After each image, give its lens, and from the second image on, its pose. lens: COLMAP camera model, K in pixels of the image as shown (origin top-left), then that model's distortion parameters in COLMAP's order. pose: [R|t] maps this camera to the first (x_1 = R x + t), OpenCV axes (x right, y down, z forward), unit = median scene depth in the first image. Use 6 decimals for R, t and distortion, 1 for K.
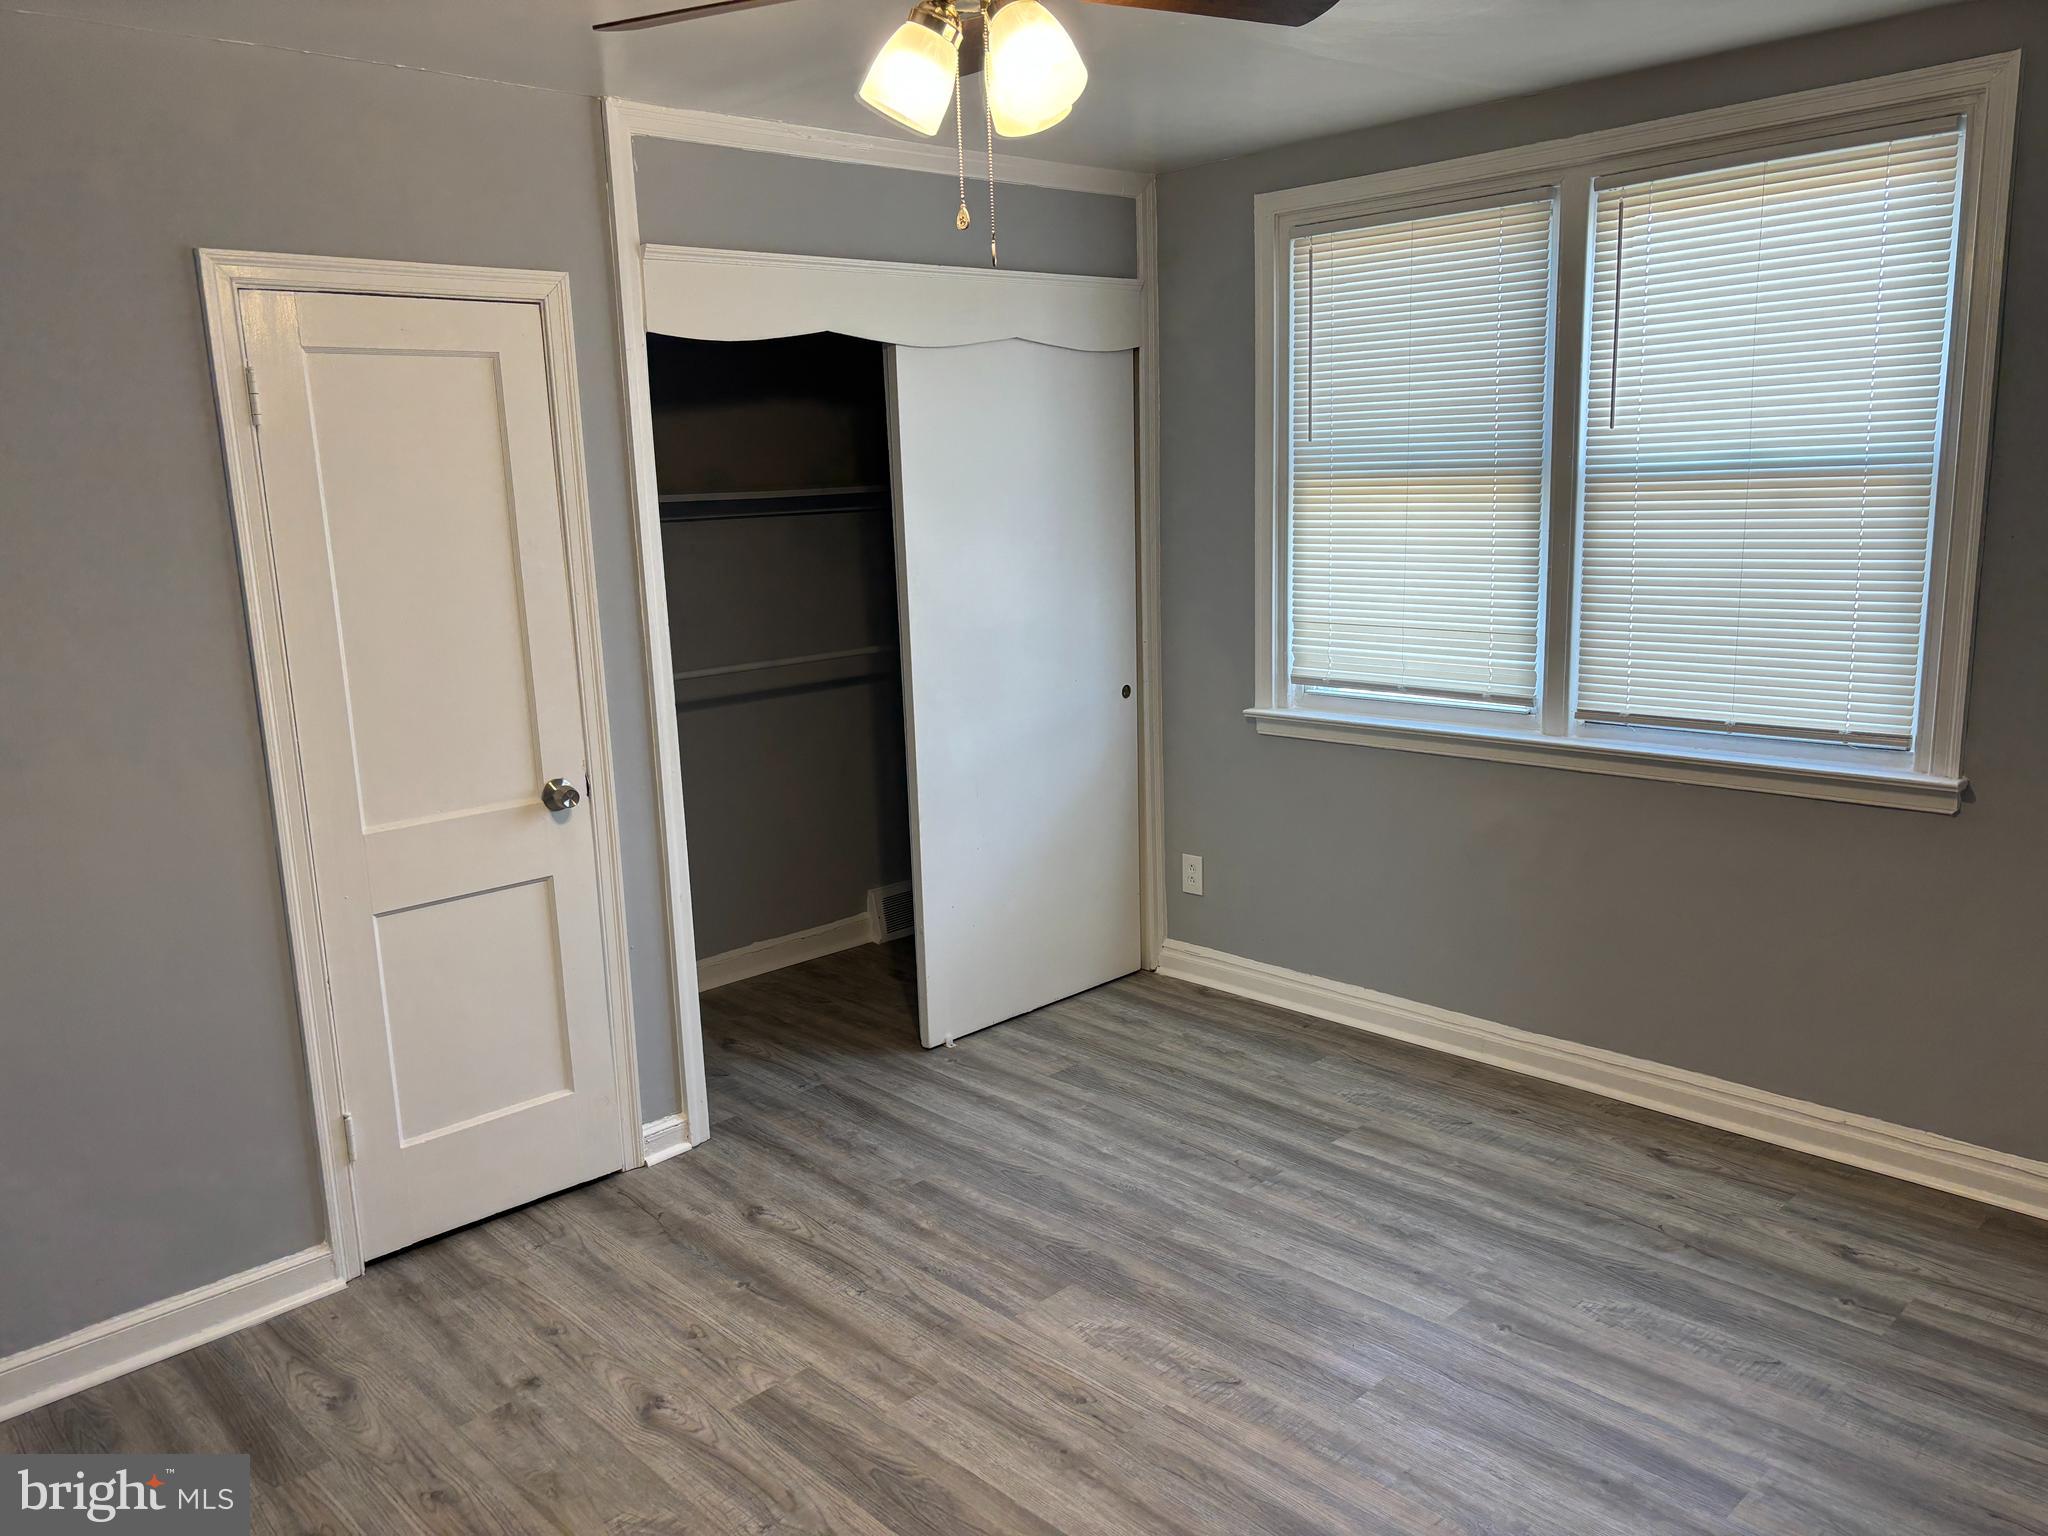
lens RADIAL K [[1510.0, 0, 1024.0], [0, 1510.0, 768.0], [0, 0, 1]] dist [0.079902, -0.142925]
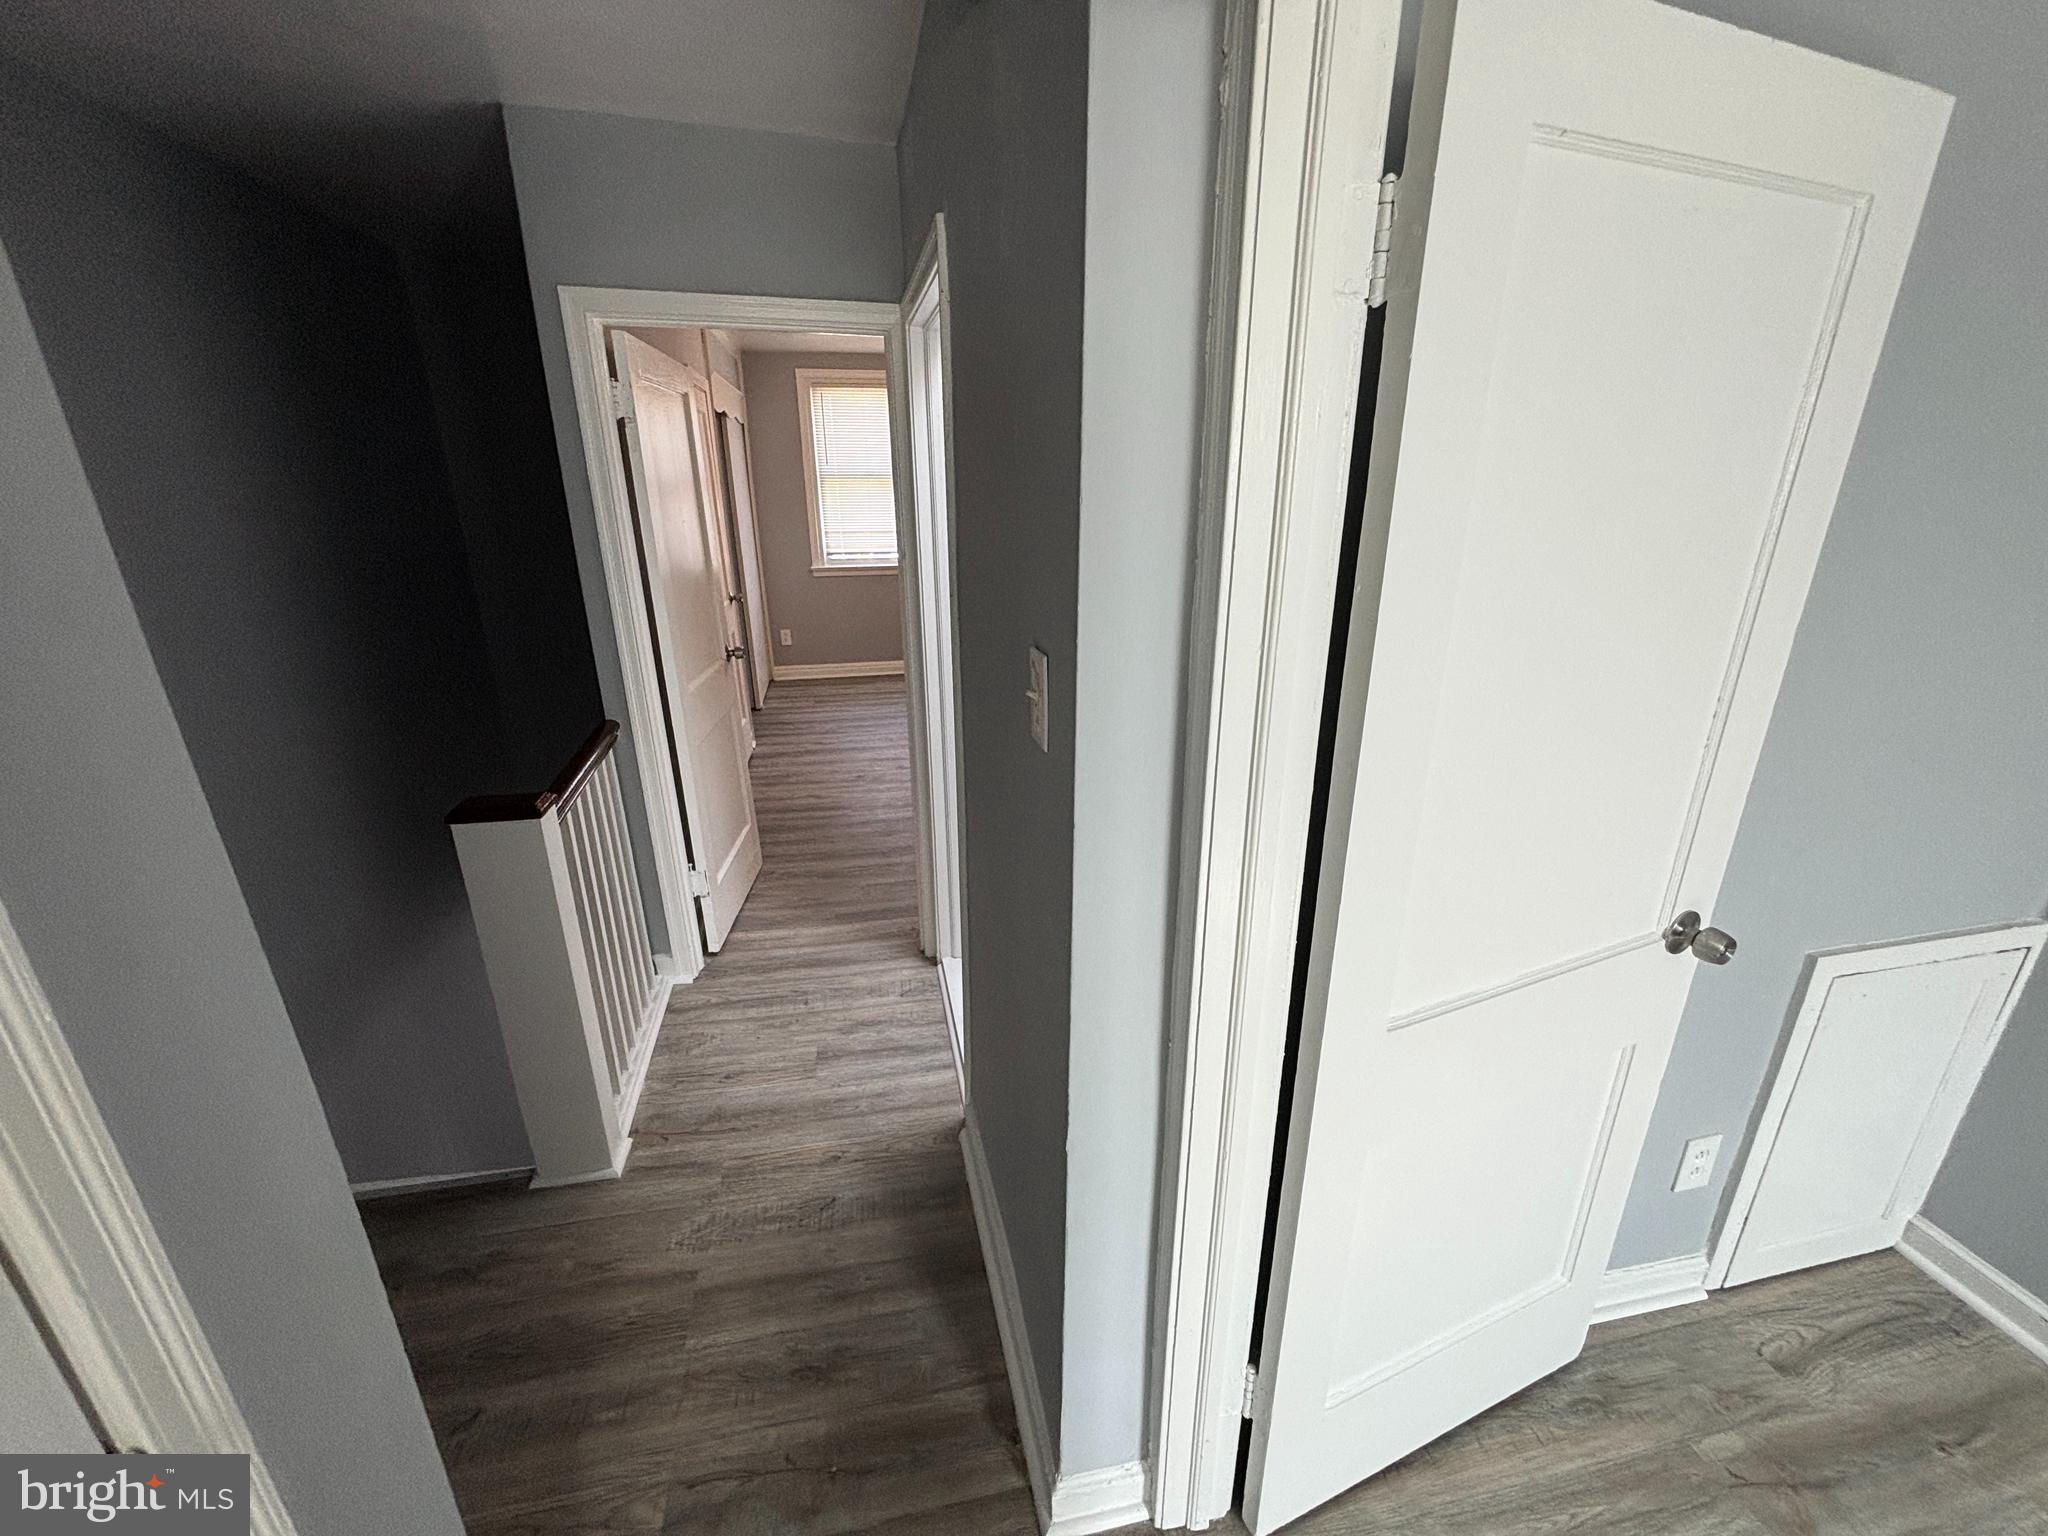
lens RADIAL K [[831.7, 0, 1024.0], [0, 831.7, 768.0], [0, 0, 1]] dist [0.001530, -0.000350]
pose [[0.528932, -0.252528, 0.810222, -1.097523], [0.150536, 0.967482, 0.203269, 0.073419], [-0.835207, 0.014452, 0.549747, -0.136956]]
